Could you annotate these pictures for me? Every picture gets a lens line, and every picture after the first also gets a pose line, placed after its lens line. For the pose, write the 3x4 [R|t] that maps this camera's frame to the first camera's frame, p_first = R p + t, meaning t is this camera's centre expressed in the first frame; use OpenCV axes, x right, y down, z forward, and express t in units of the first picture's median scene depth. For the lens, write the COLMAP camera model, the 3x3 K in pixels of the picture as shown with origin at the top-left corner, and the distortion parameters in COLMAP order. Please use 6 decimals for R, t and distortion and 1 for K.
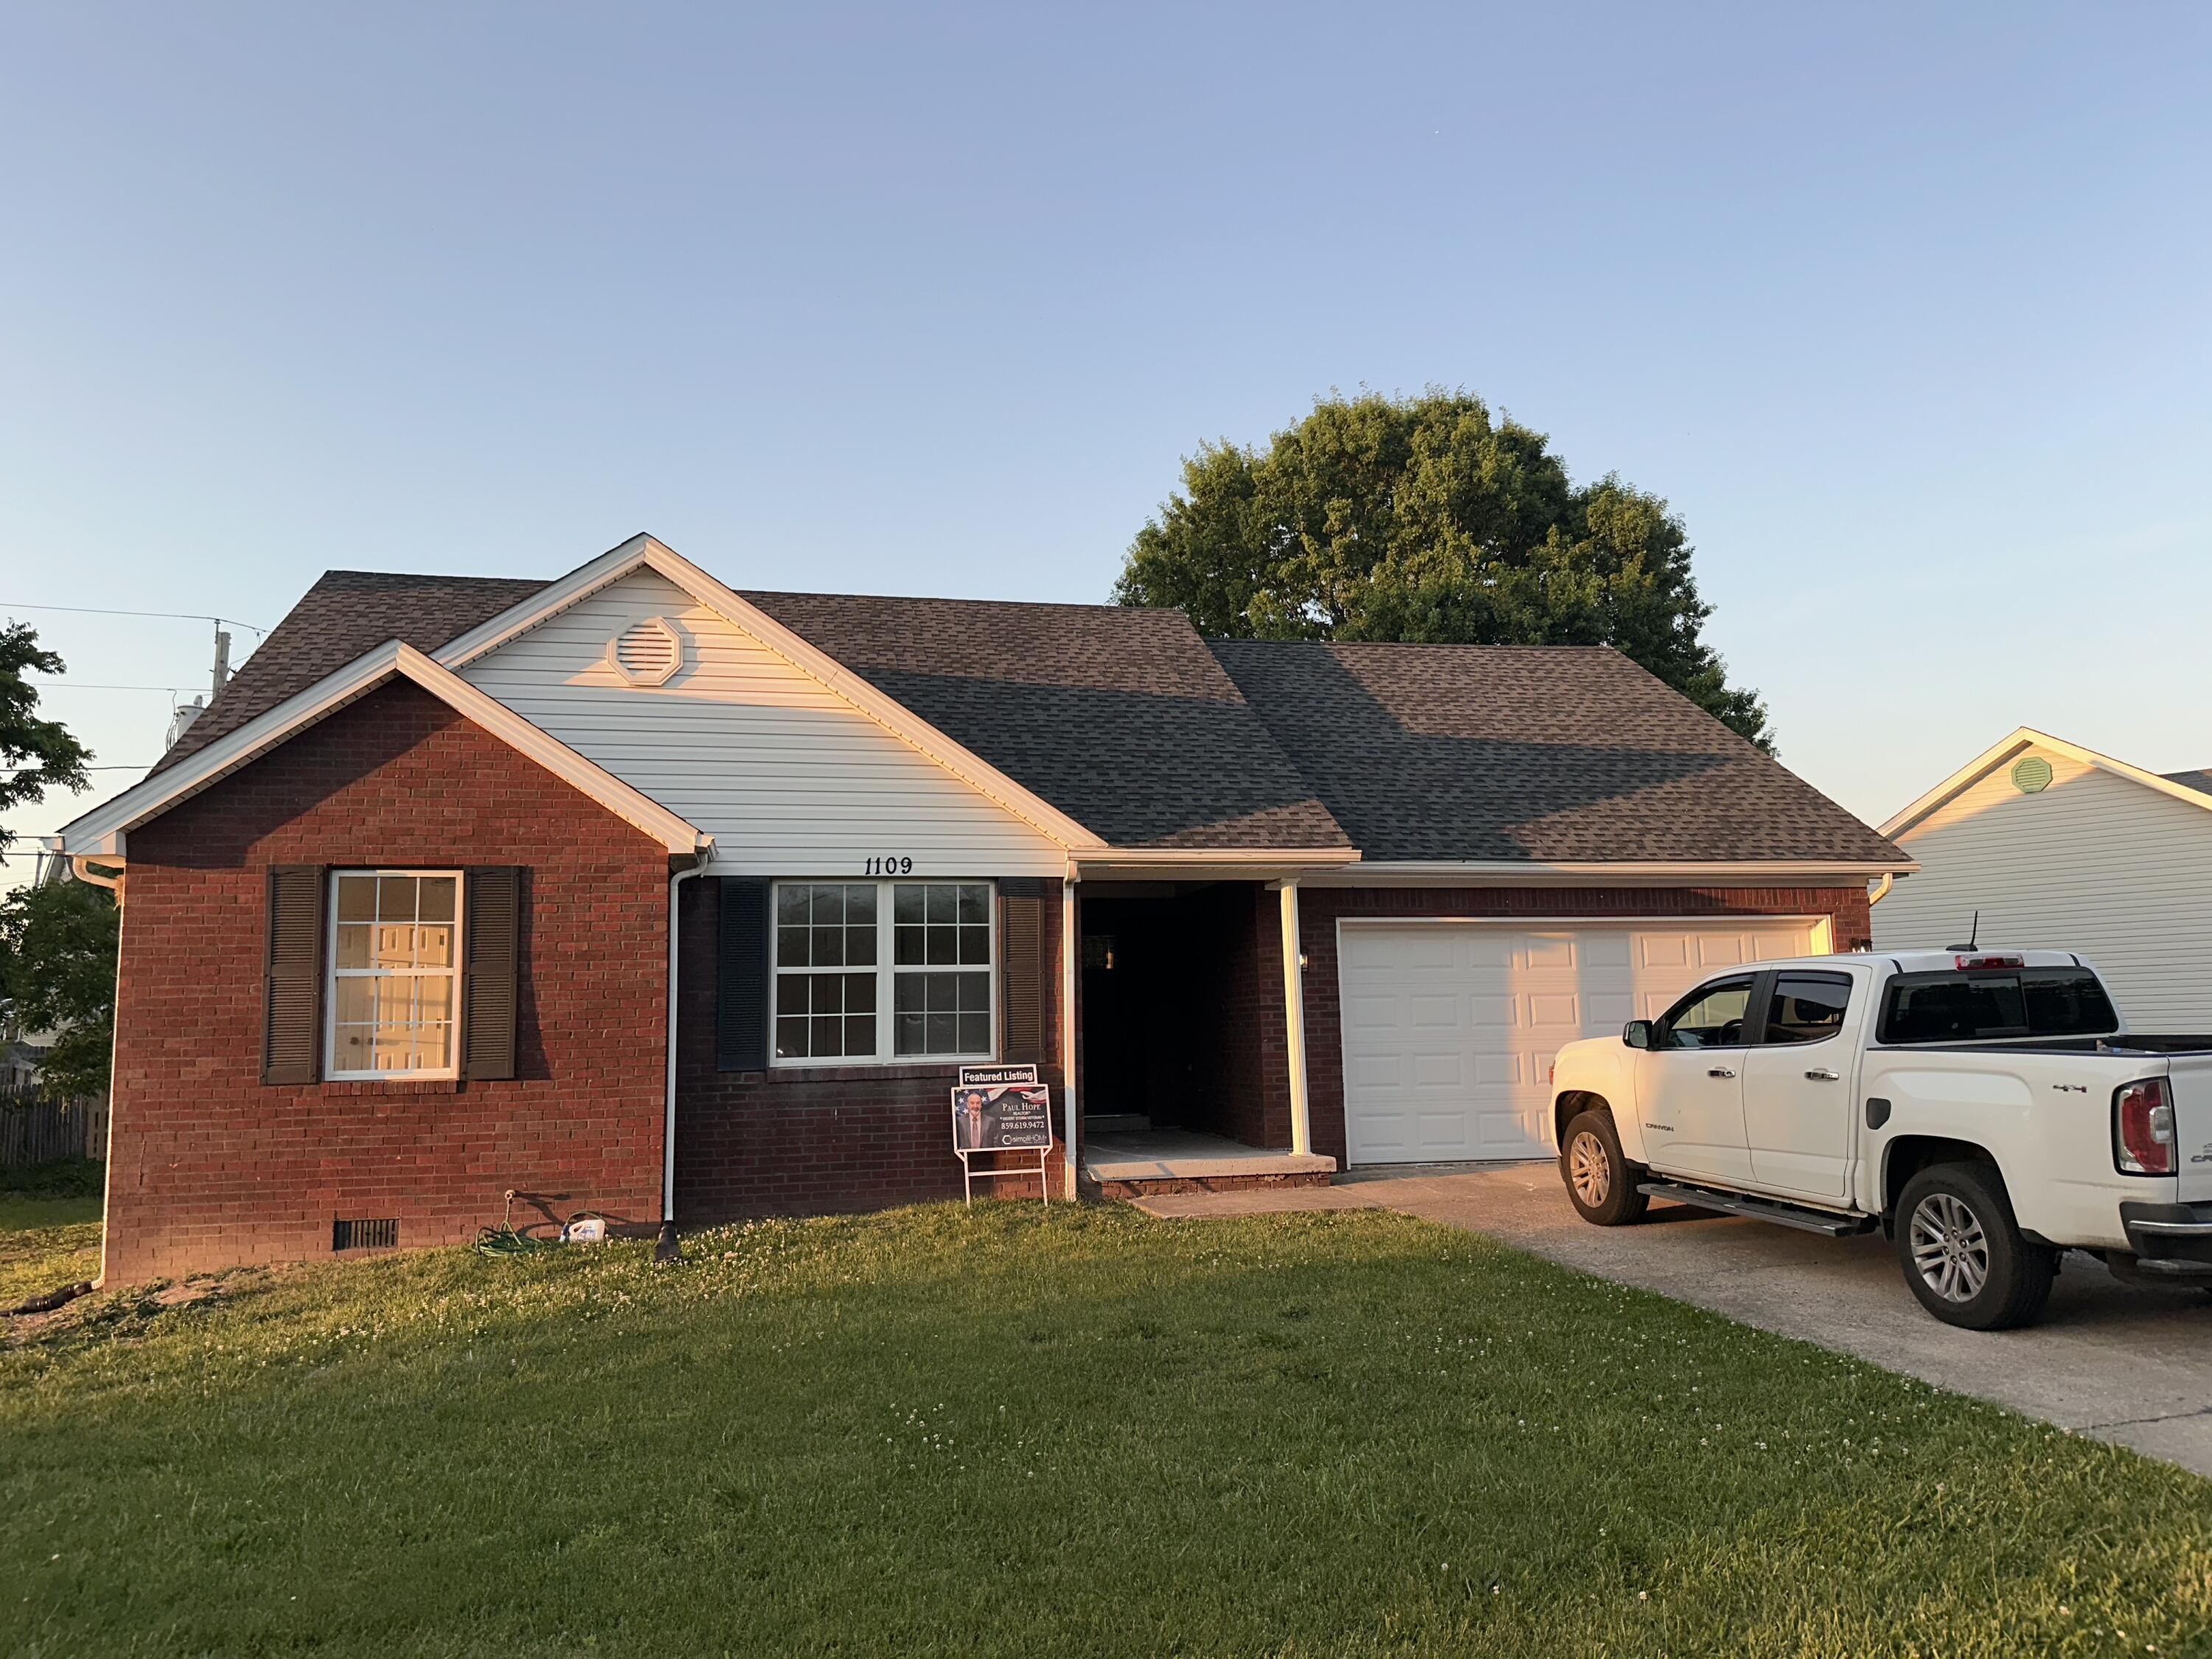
lens RADIAL K [[1571.4, 0, 1105.7], [0, 1571.4, 821.8], [0, 0, 1]] dist [0.024394, -0.035031]
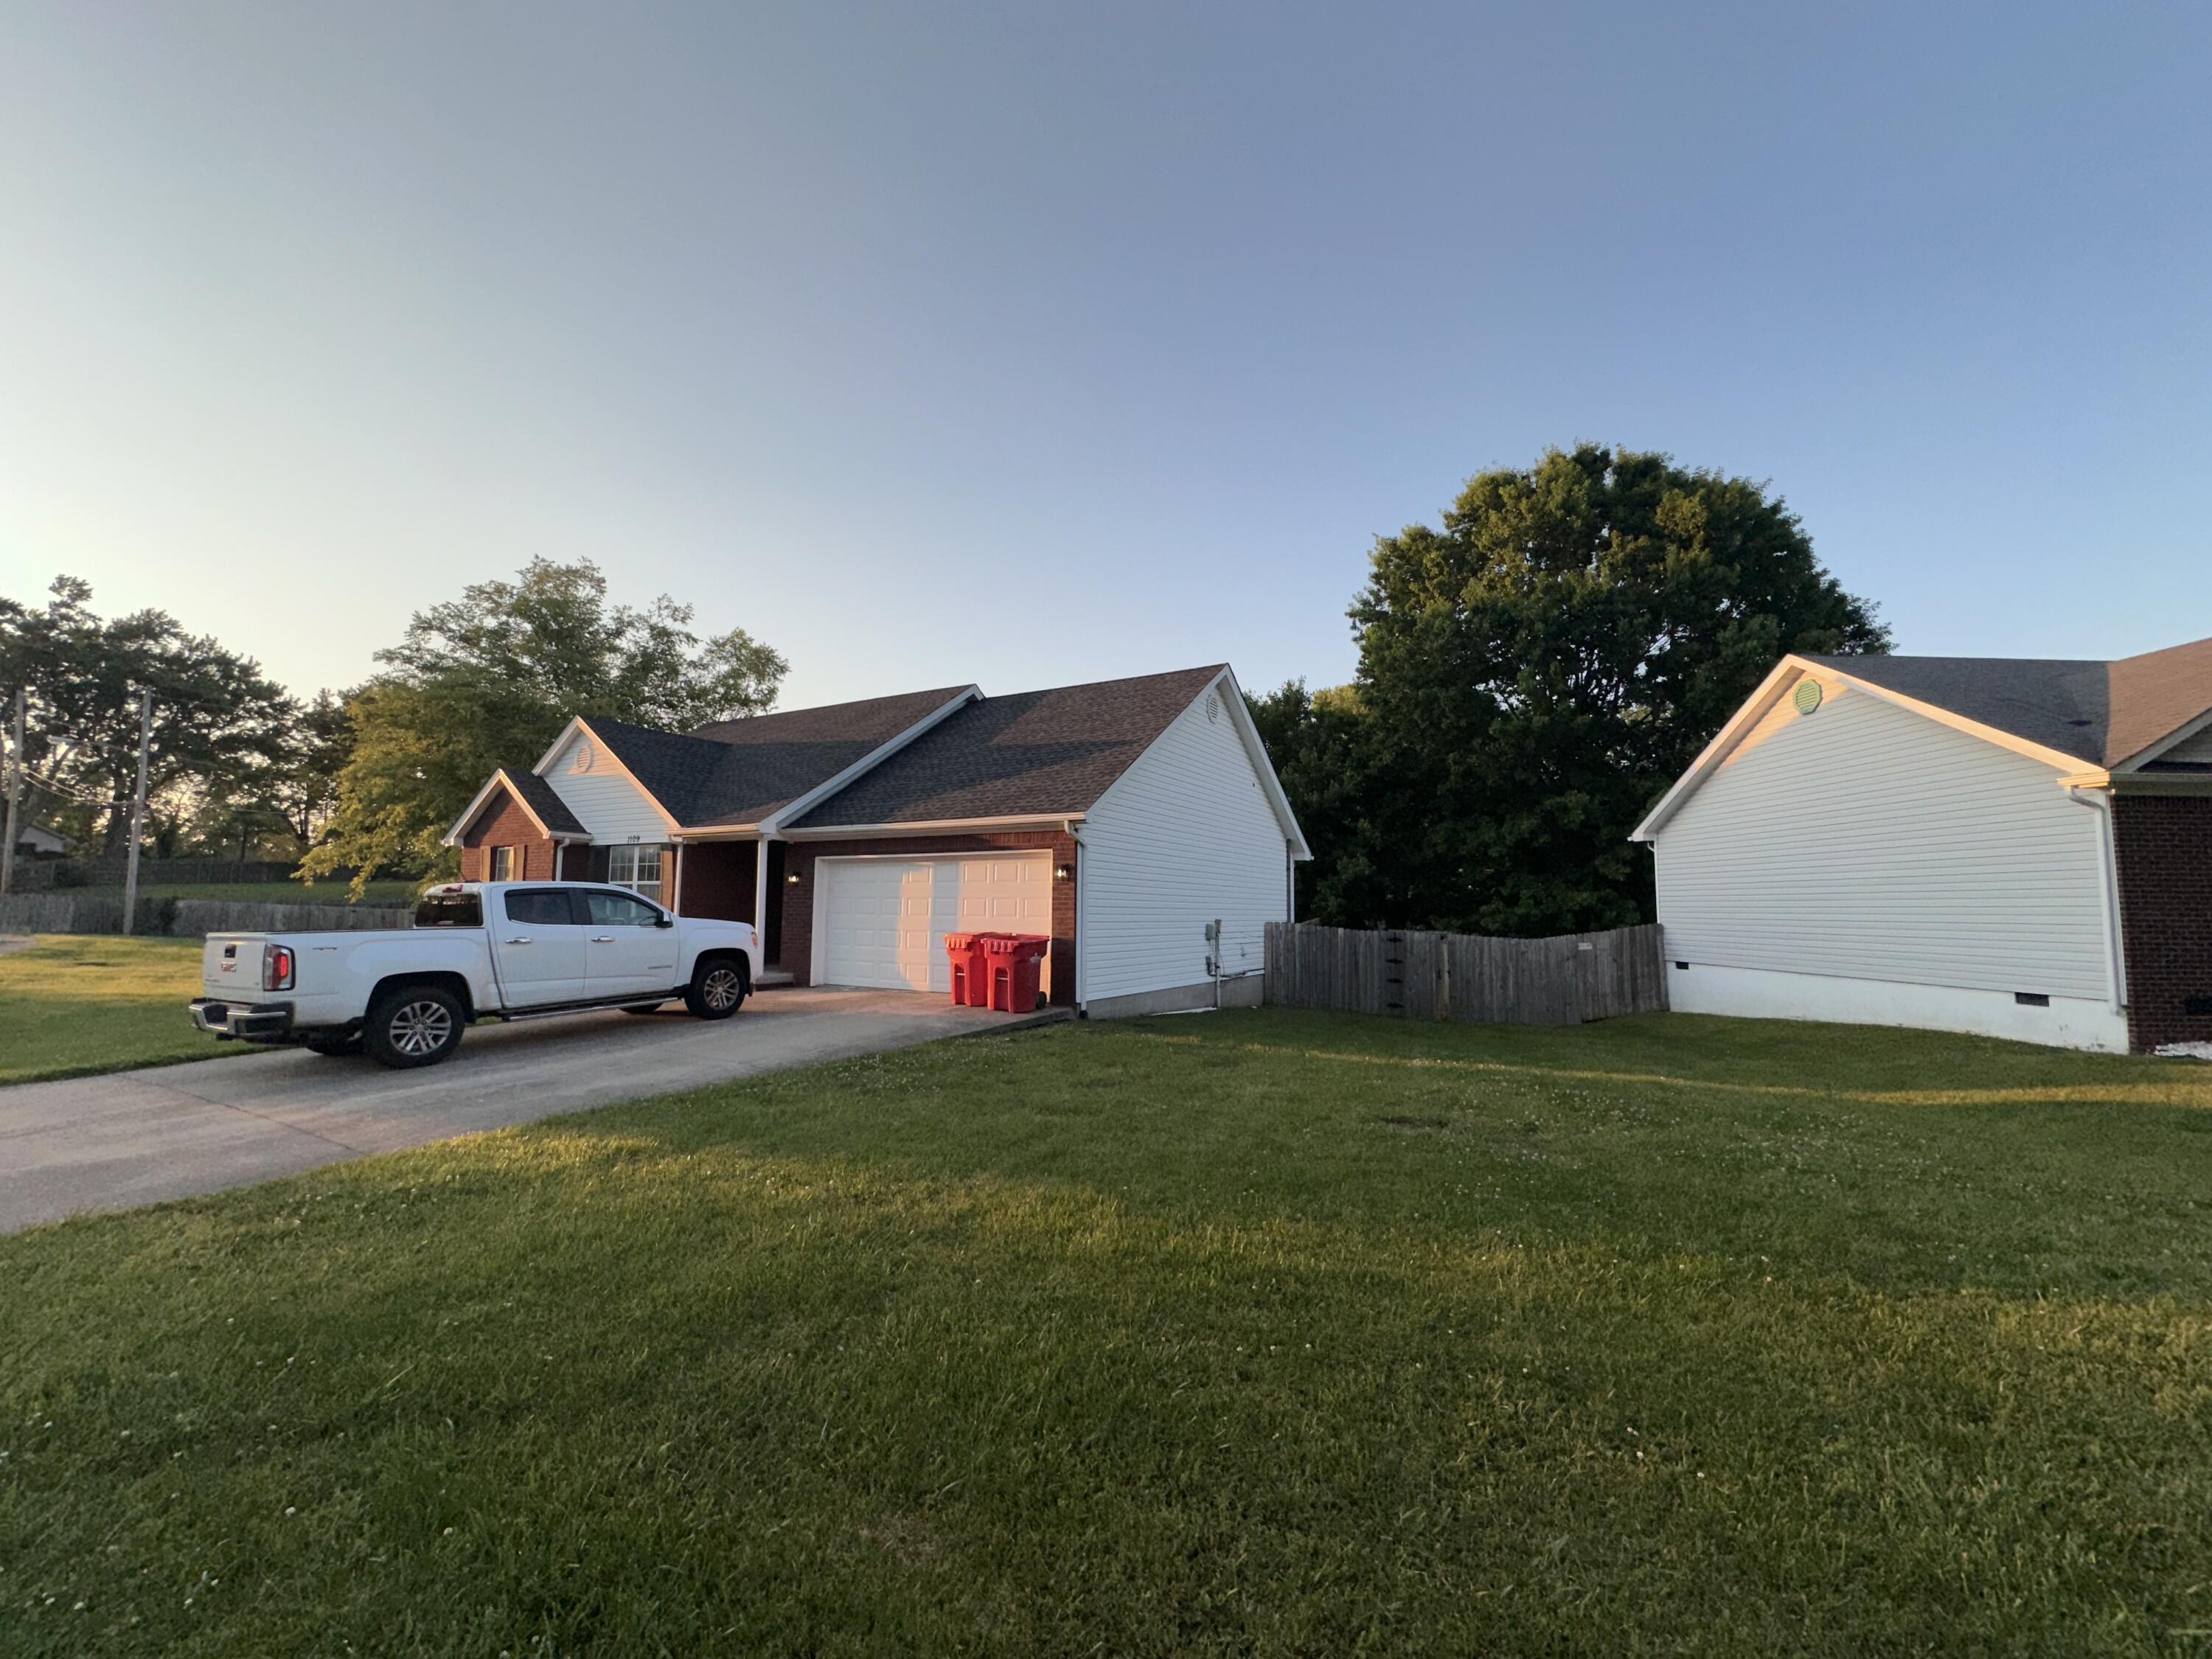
lens RADIAL K [[884.1, 0, 1106.9], [0, 884.1, 834.6], [0, 0, 1]] dist [-0.003559, 0.000701]
pose [[0.743764, -0.029078, -0.667810, 1.287594], [0.066784, 0.997287, 0.030956, 0.027244], [0.665098, -0.067623, 0.743688, 0.484395]]
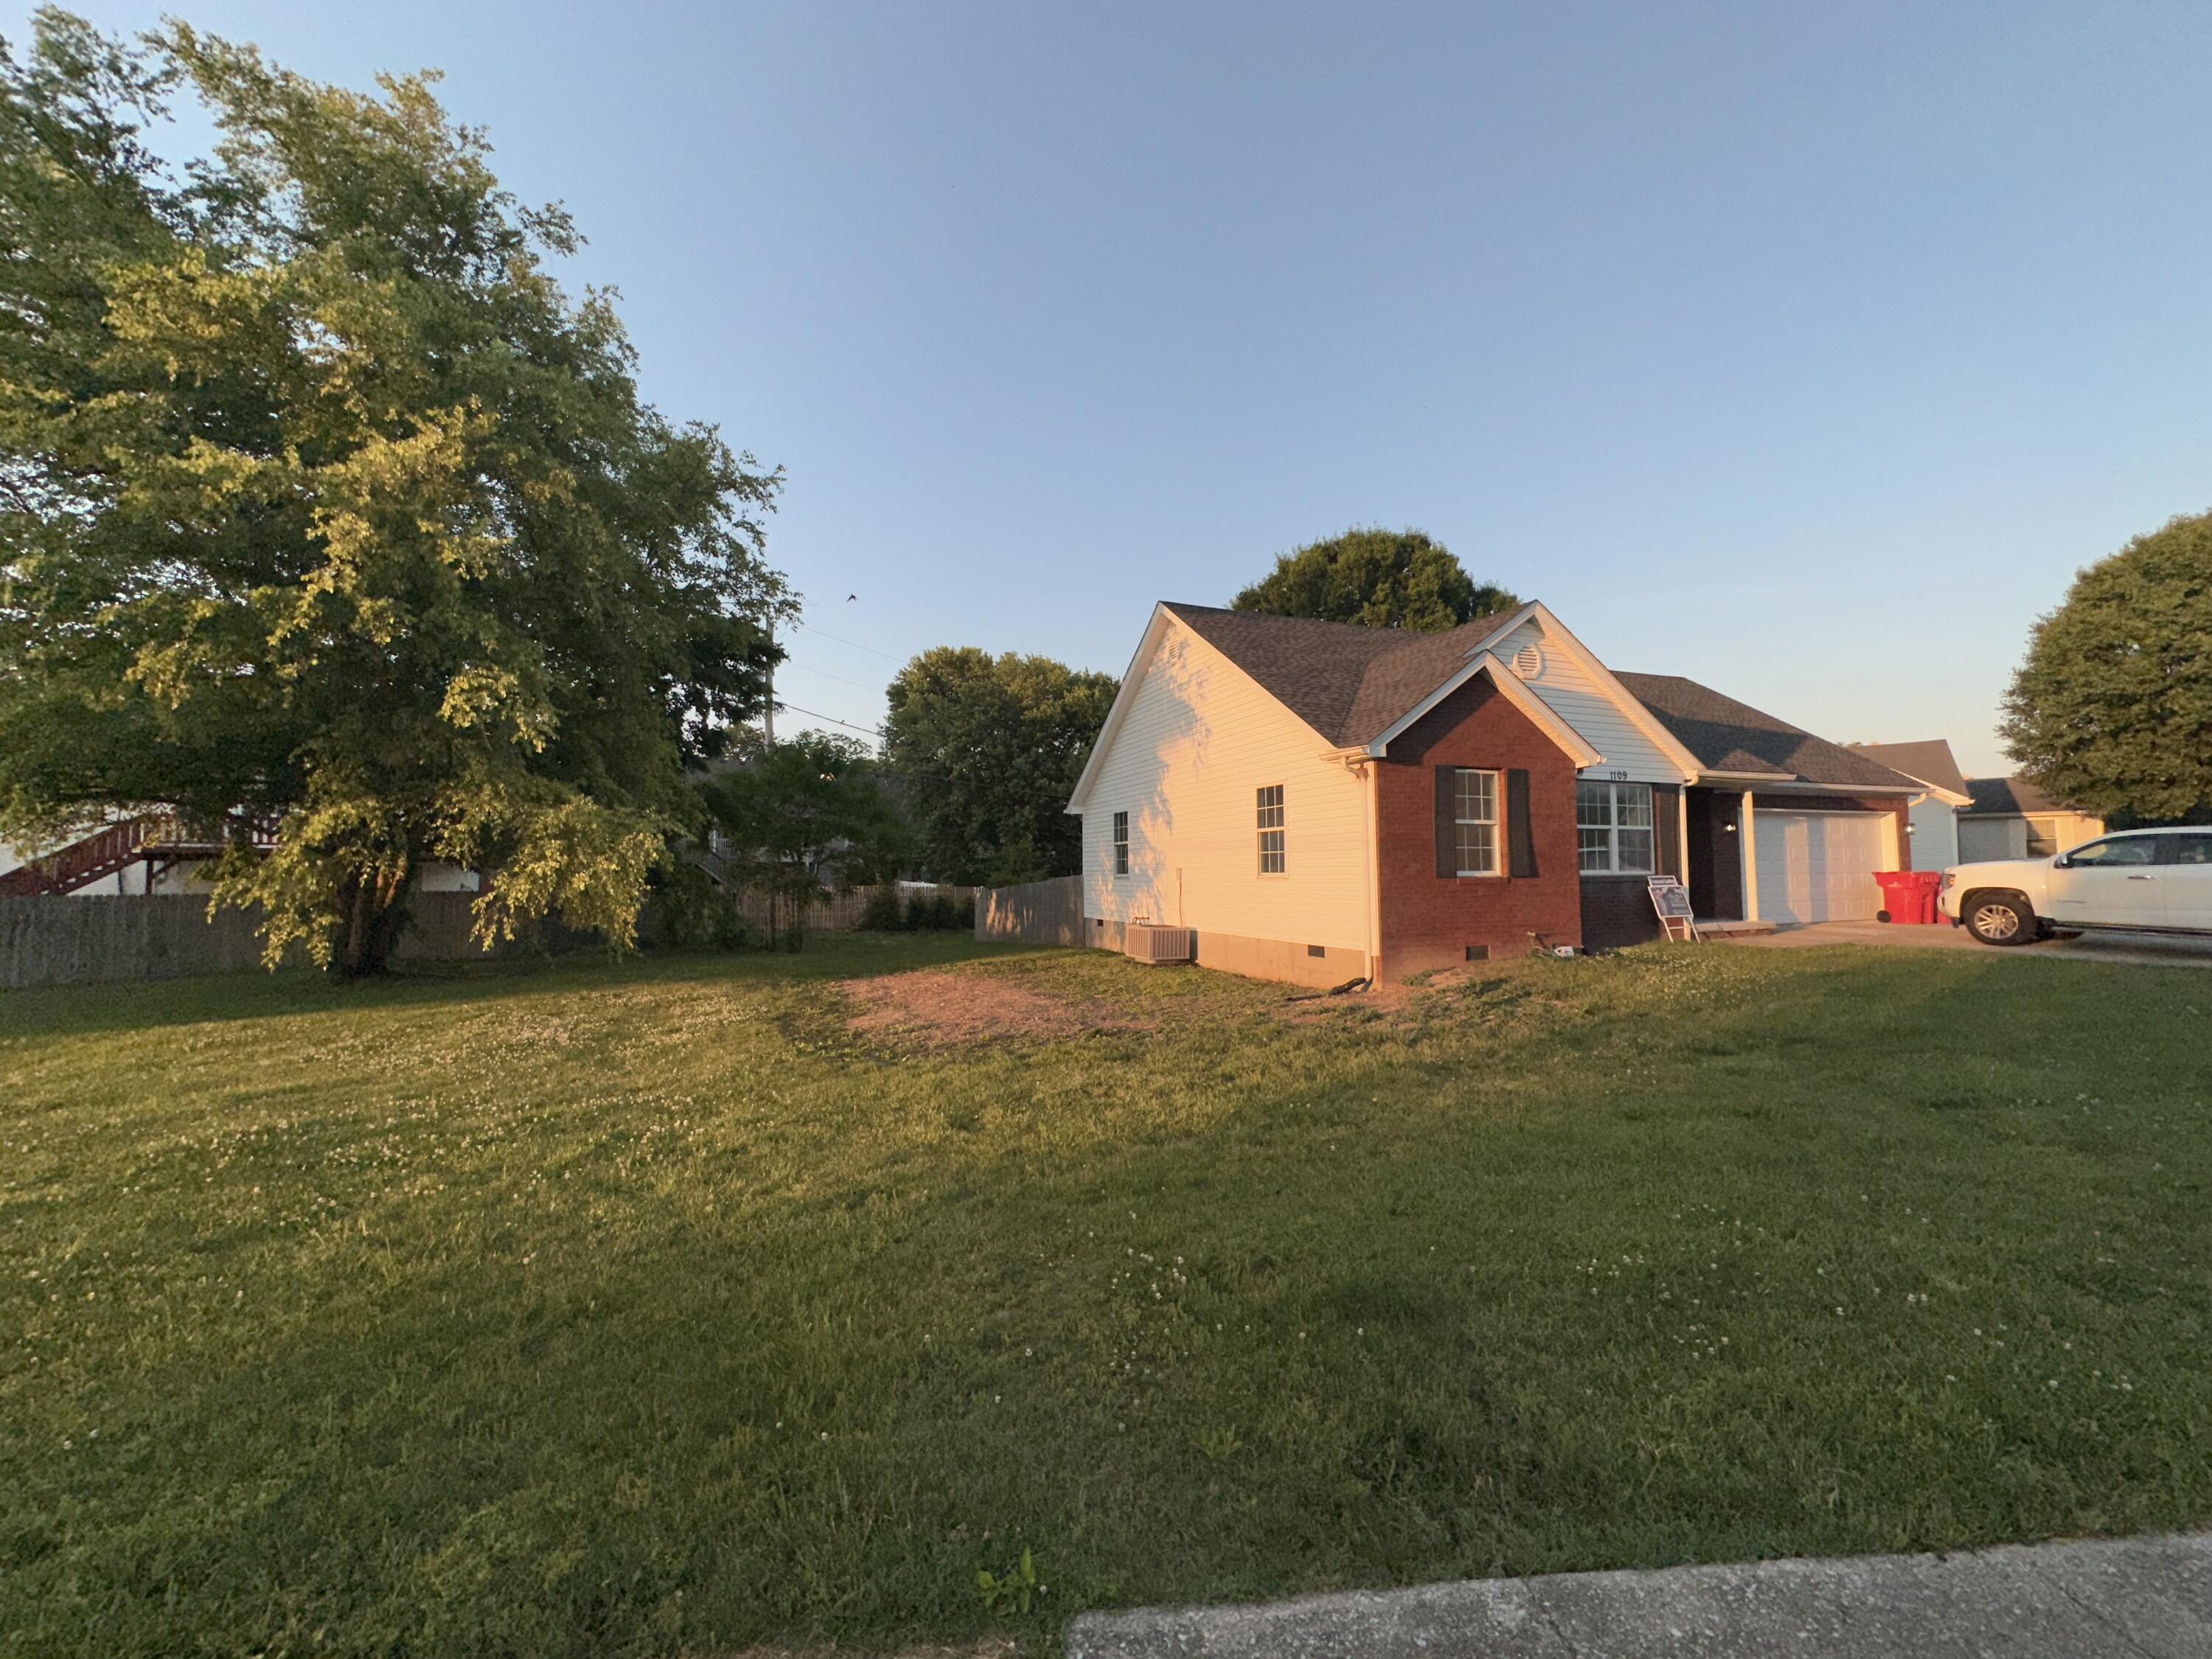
lens RADIAL K [[884.1, 0, 1107.1], [0, 884.1, 842.6], [0, 0, 1]] dist [-0.003559, 0.000701]
pose [[0.985113, 0.017801, 0.170987, -0.968296], [-0.034368, 0.994938, 0.094426, 0.029404], [-0.168441, -0.098897, 0.980738, 0.002503]]
